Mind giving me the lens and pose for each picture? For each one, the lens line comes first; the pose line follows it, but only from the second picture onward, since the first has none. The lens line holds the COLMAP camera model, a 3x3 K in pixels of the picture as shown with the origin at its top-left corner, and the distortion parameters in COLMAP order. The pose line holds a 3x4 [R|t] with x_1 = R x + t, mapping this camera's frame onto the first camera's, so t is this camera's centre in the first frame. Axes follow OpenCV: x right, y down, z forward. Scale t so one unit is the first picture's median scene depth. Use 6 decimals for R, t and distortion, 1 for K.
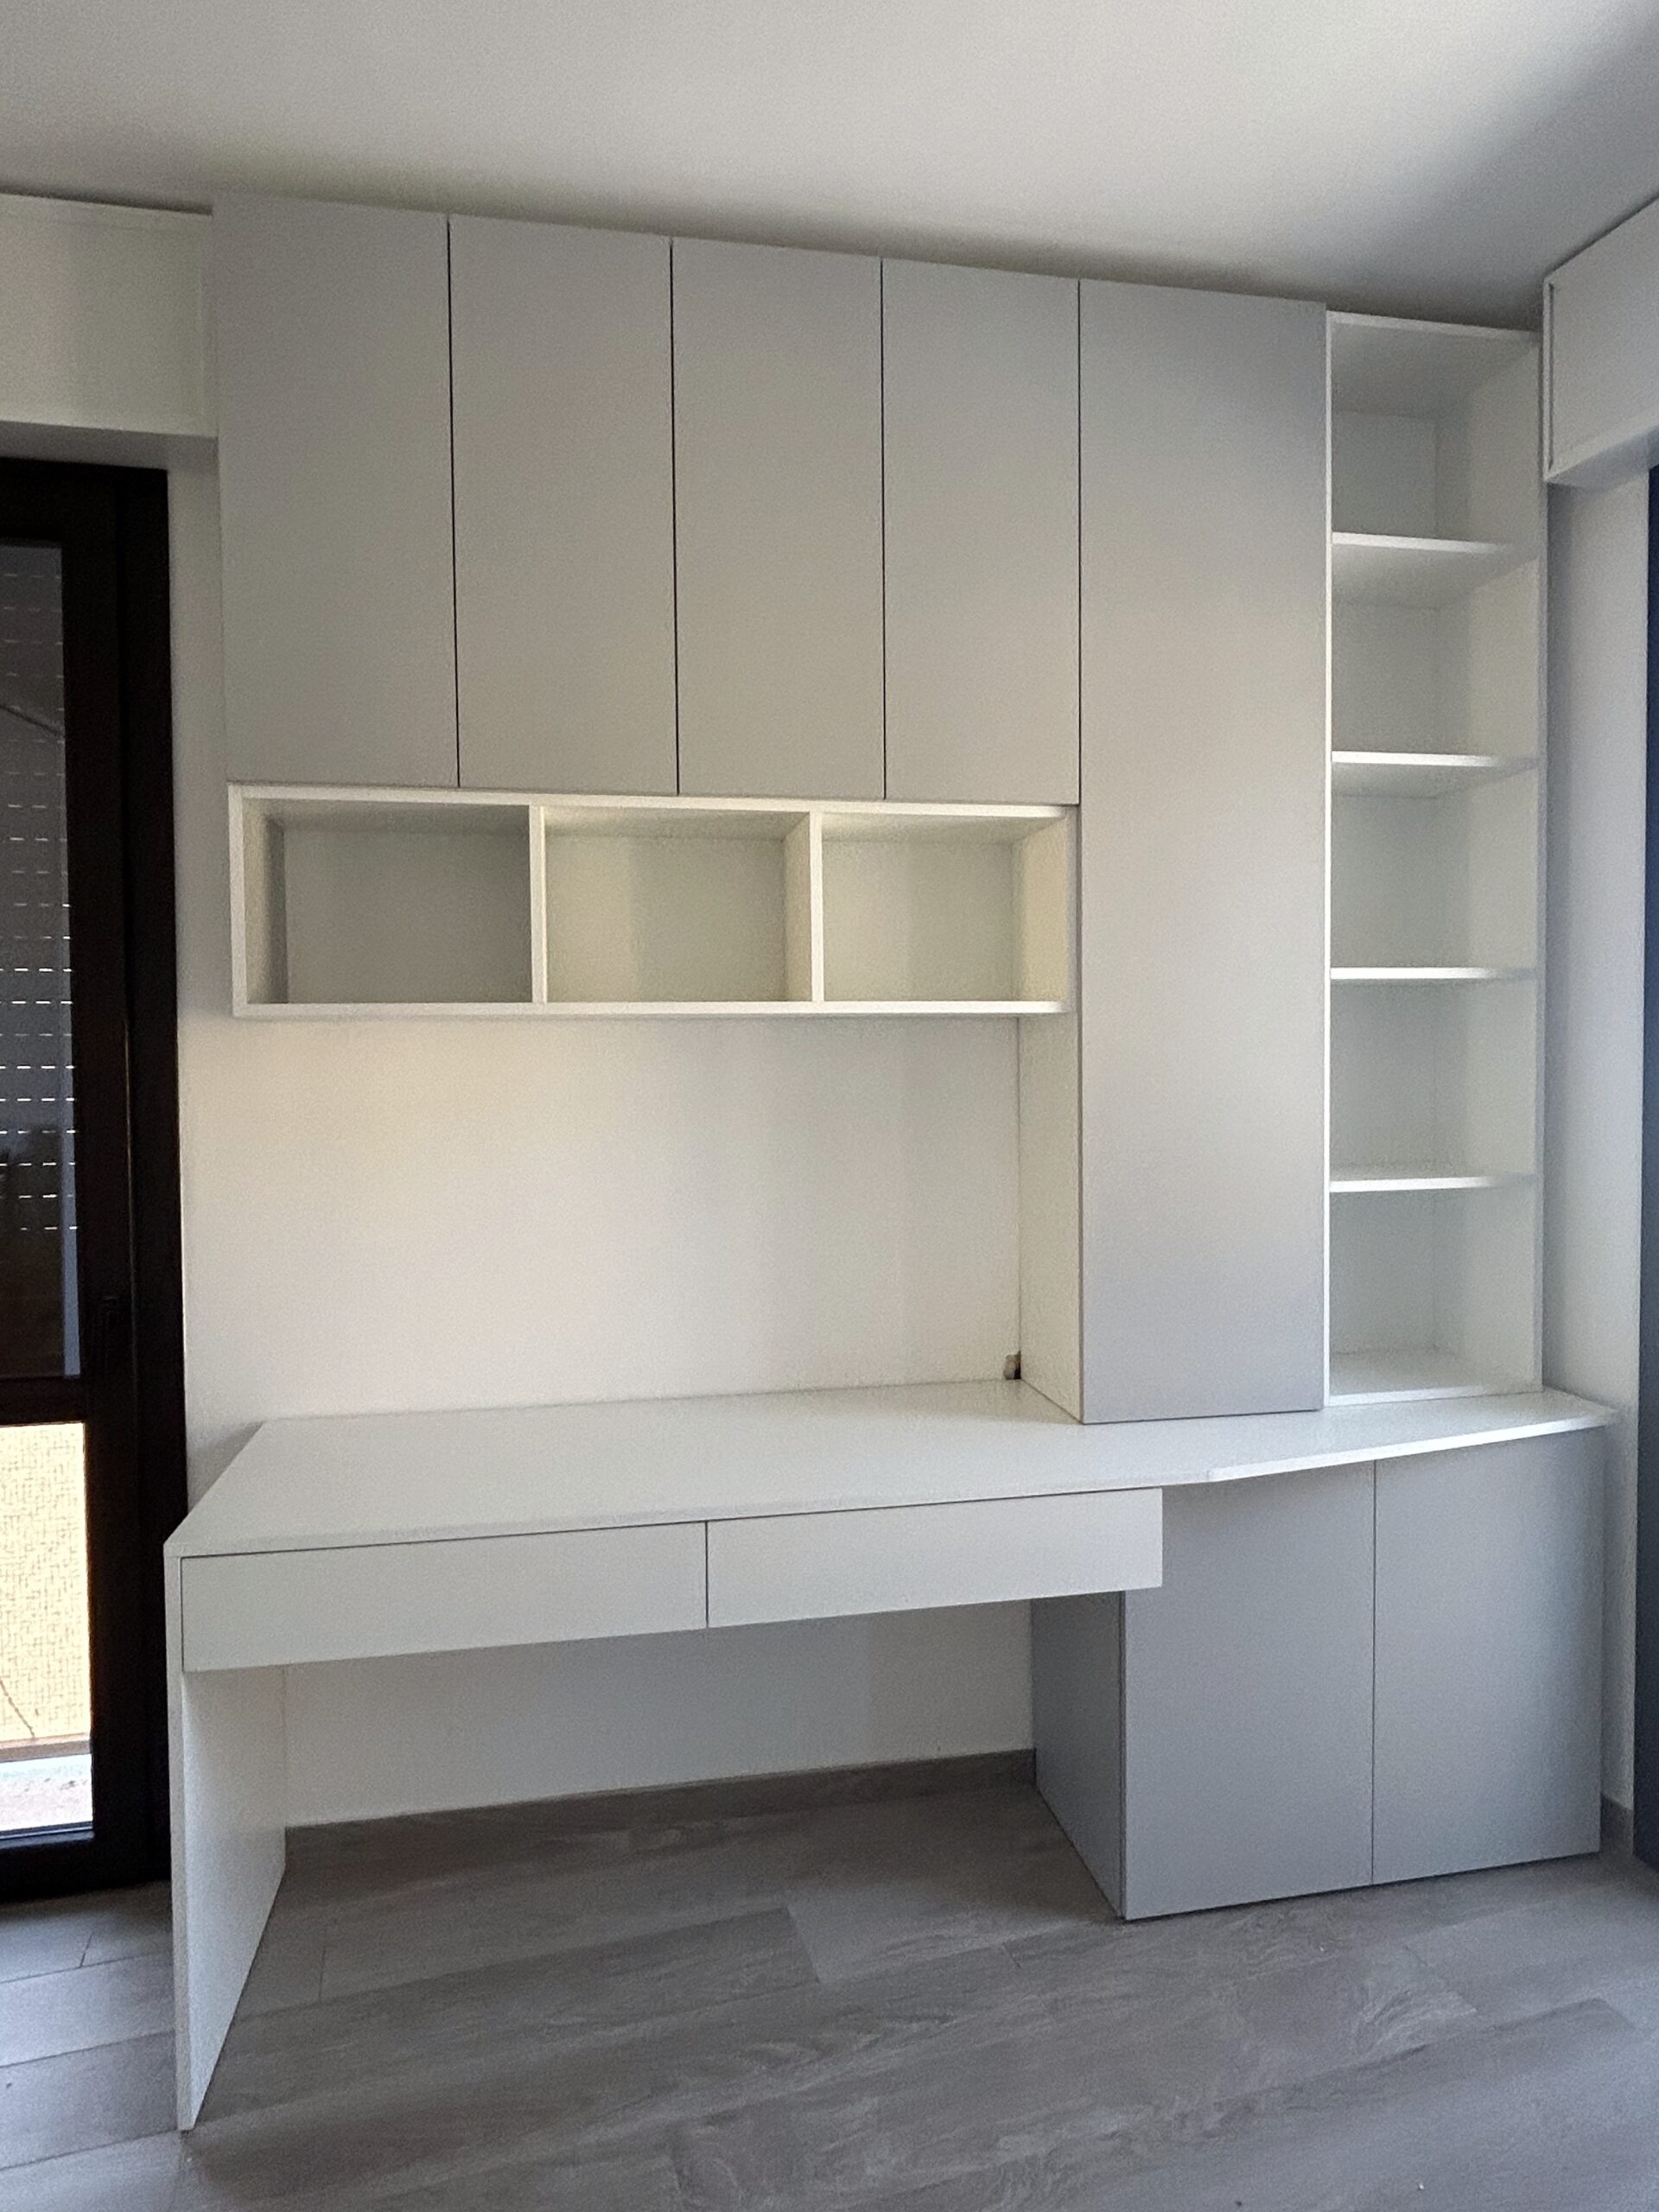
lens RADIAL K [[1337.5, 0, 830.0], [0, 1337.5, 1101.9], [0, 0, 1]] dist [-0.002919, 0.002024]
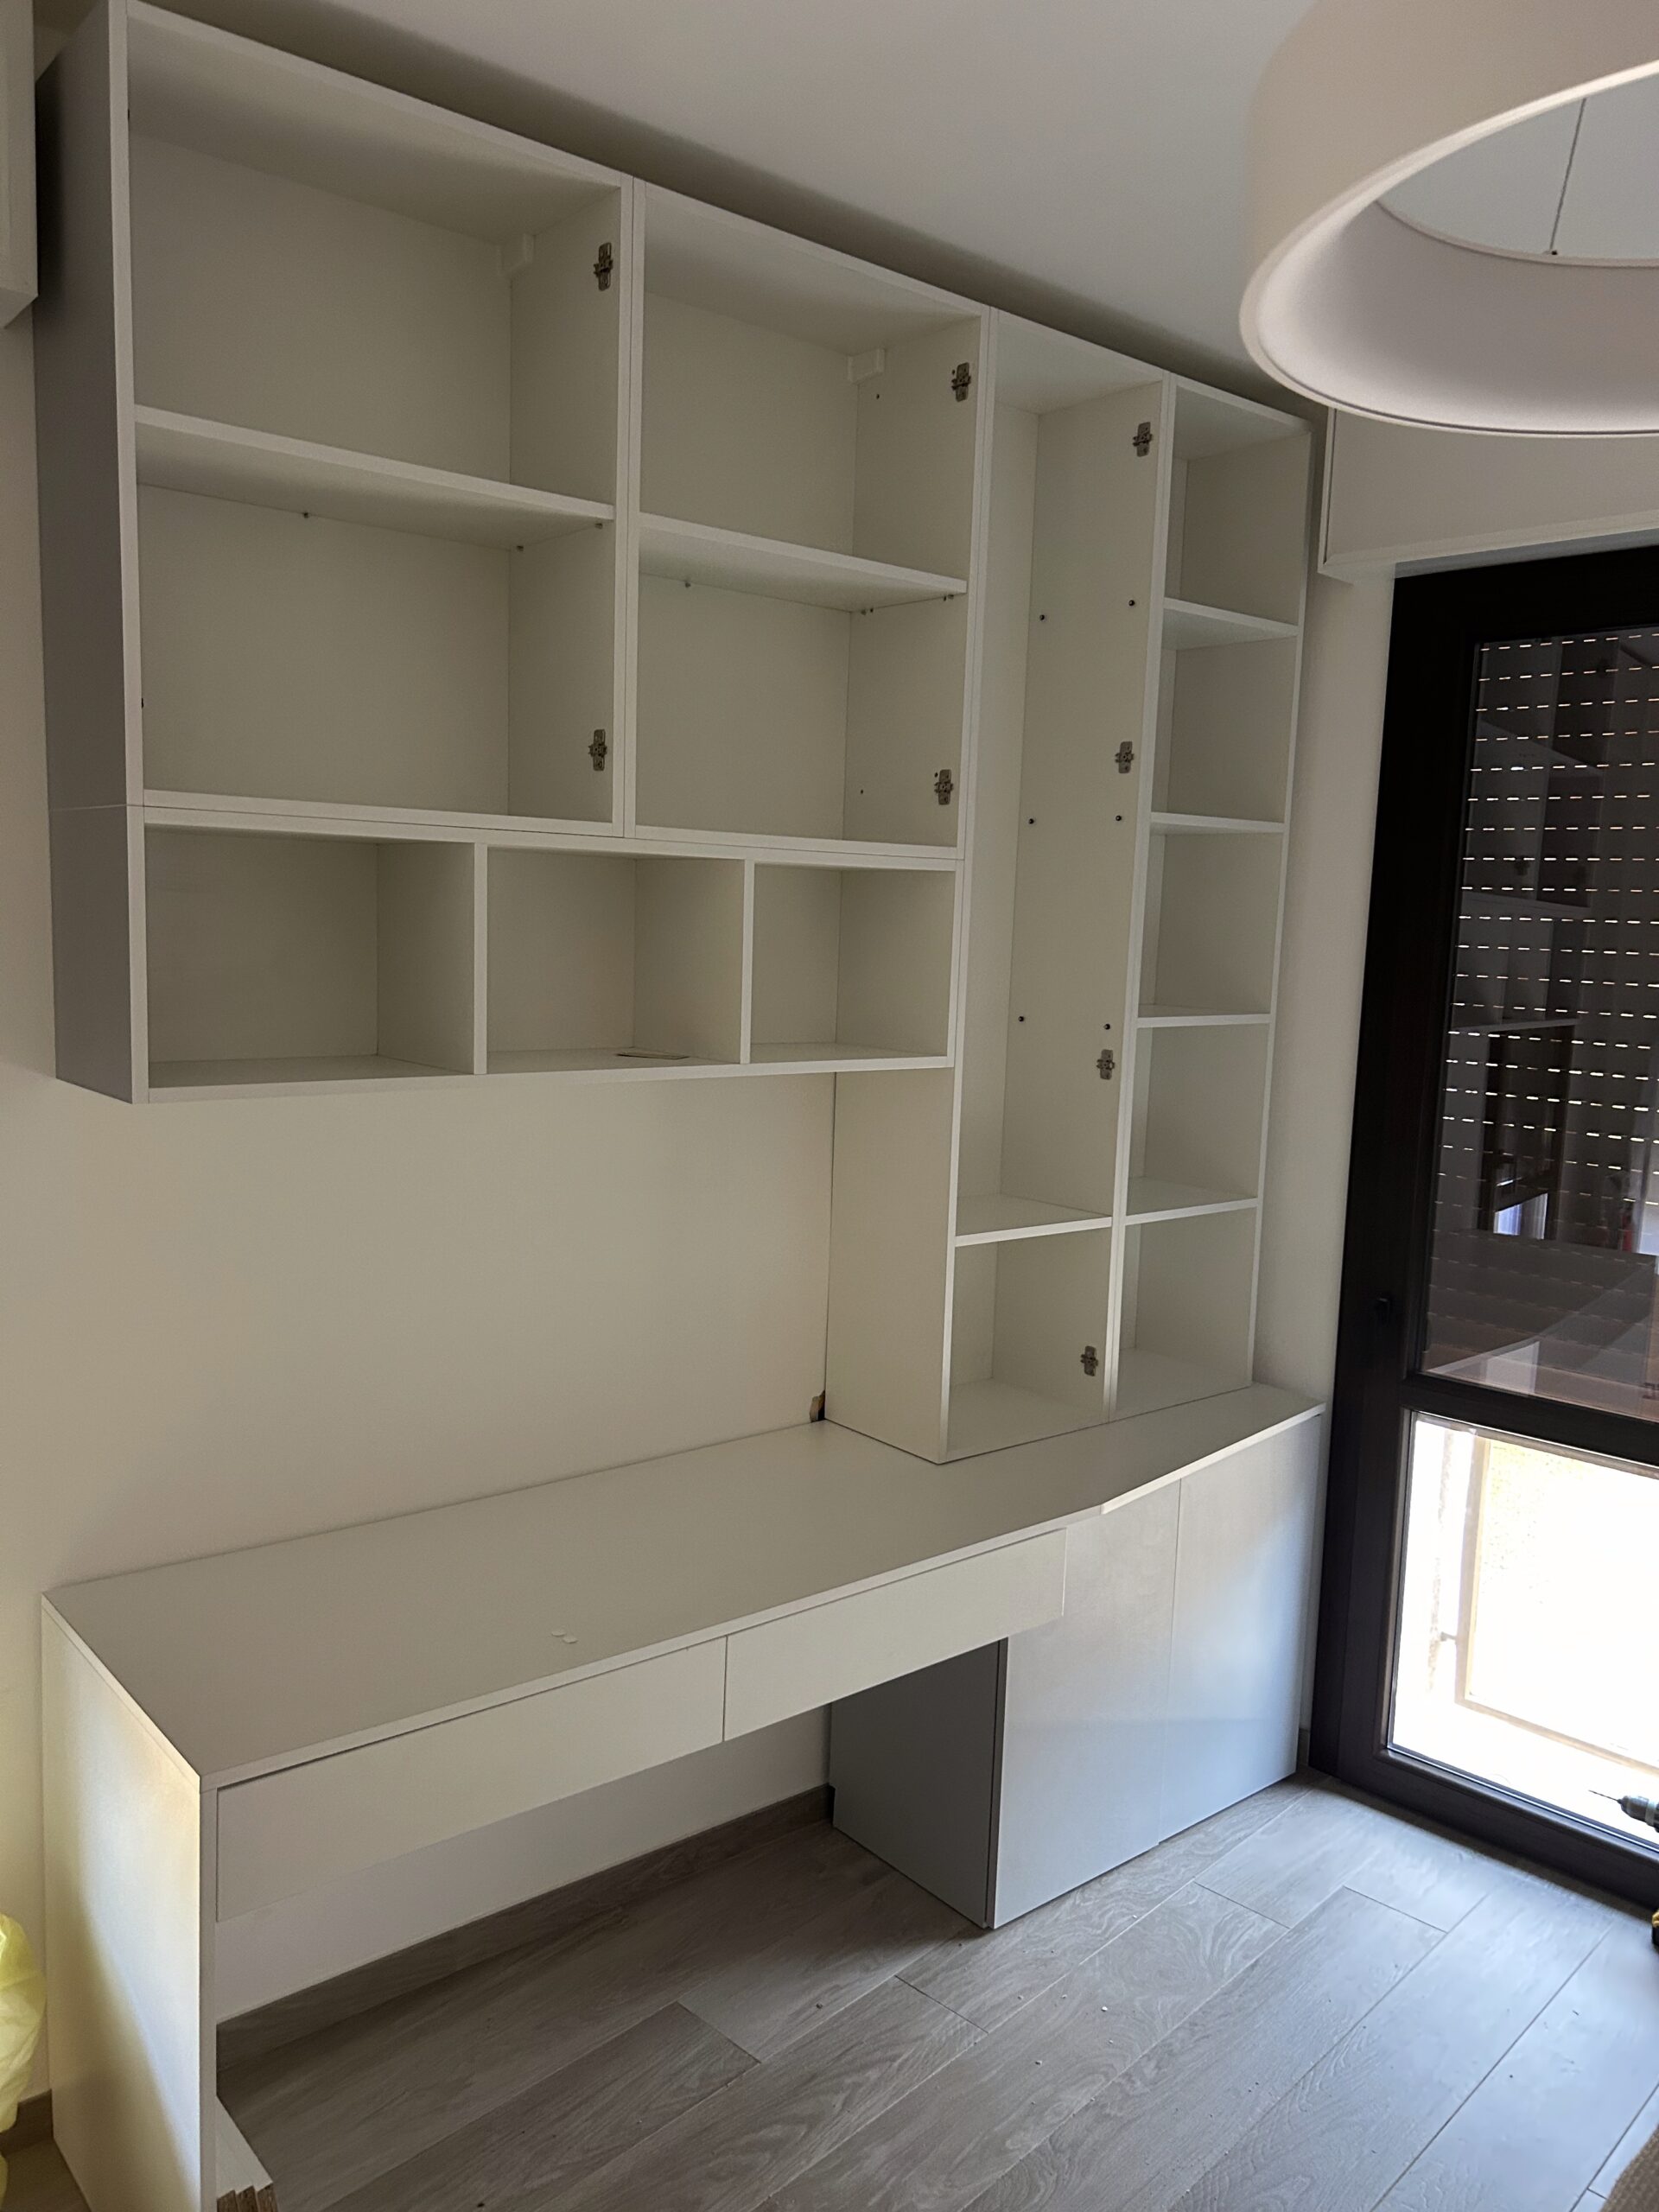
lens RADIAL K [[1661.2, 0, 828.7], [0, 1661.2, 1109.3], [0, 0, 1]] dist [0.038922, -0.033802]
pose [[0.875119, -0.017604, 0.483588, -0.565844], [-0.028771, 0.995677, 0.088311, -0.161227], [-0.483052, -0.091196, 0.870830, -0.044926]]
